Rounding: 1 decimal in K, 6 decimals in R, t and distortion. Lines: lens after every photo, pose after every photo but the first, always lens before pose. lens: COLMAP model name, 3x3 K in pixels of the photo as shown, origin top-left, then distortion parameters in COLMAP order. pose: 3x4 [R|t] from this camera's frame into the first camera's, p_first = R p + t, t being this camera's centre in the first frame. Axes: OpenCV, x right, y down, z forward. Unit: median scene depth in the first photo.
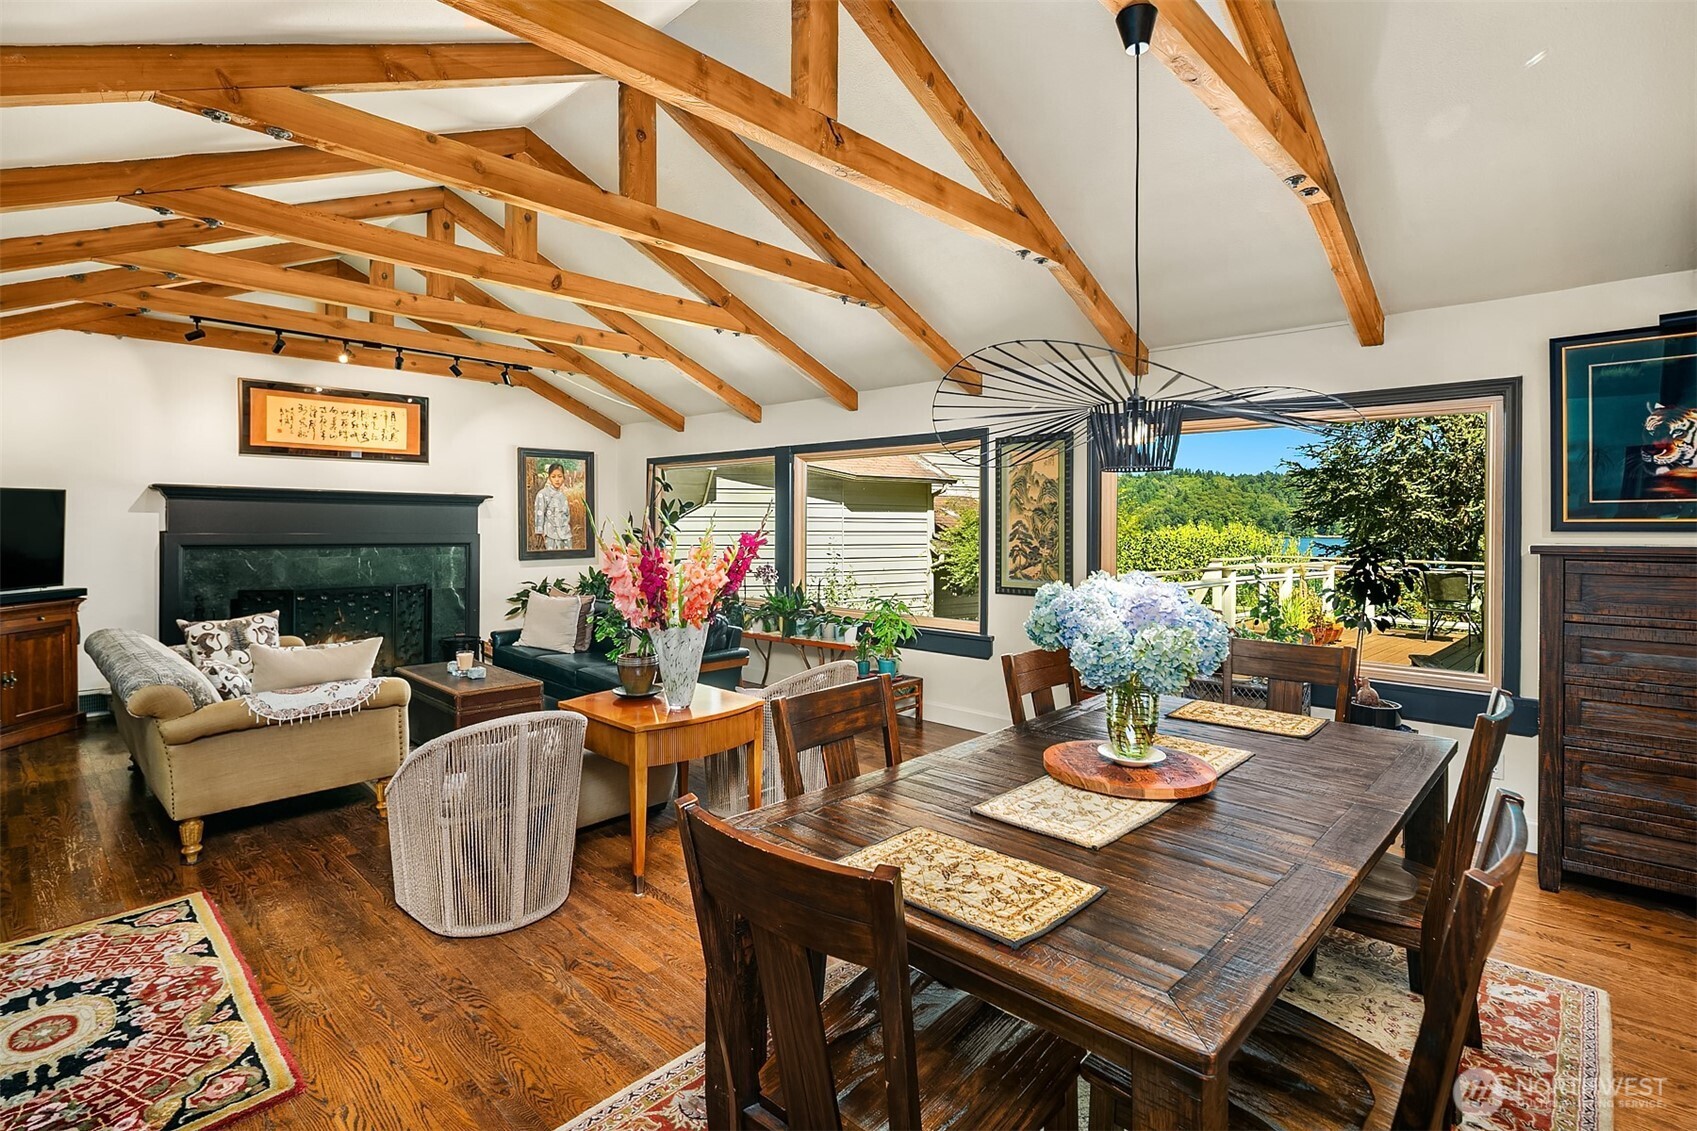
lens RADIAL K [[812.8, 0, 837.7], [0, 812.8, 524.4], [0, 0, 1]] dist [-0.004677, -0.000480]
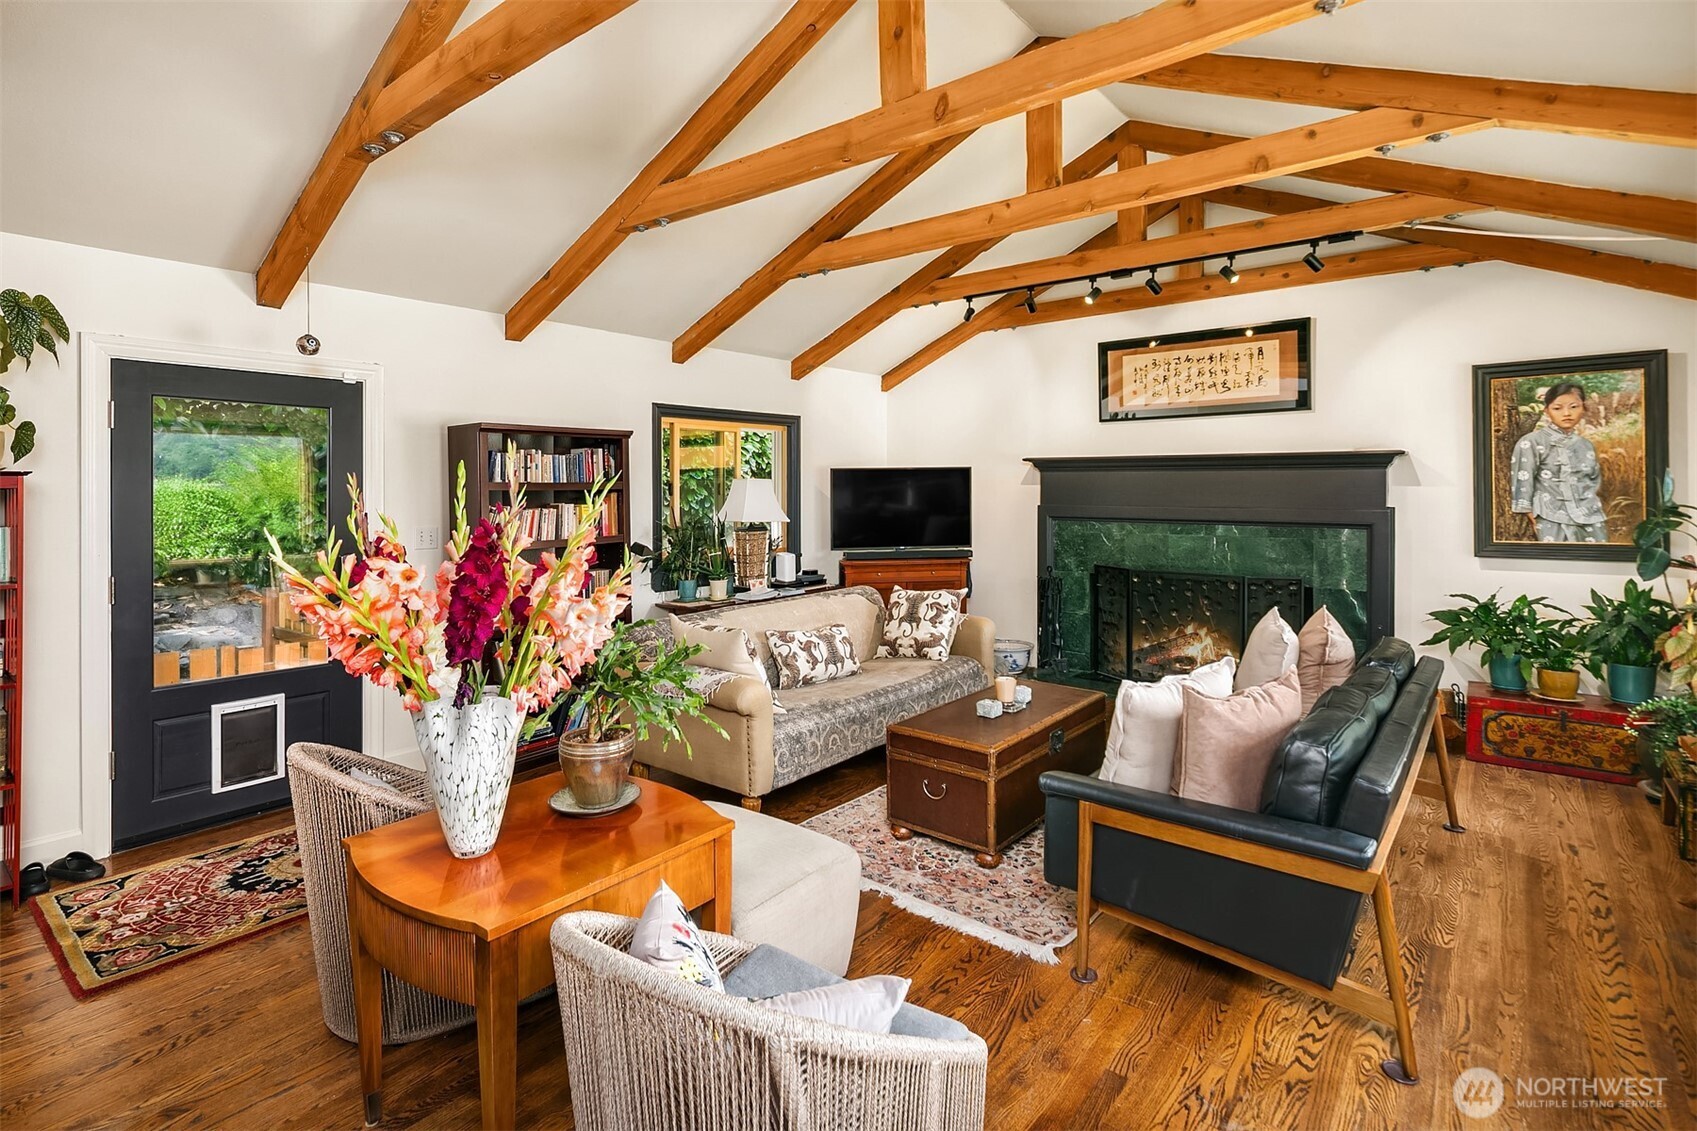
lens RADIAL K [[812.8, 0, 887.0], [0, 812.8, 497.2], [0, 0, 1]] dist [-0.004677, -0.000480]
pose [[0.108087, 0.002026, -0.994139, 0.164840], [0.001907, 0.999996, 0.002246, -0.001394], [0.994140, -0.002139, 0.108083, 0.562333]]
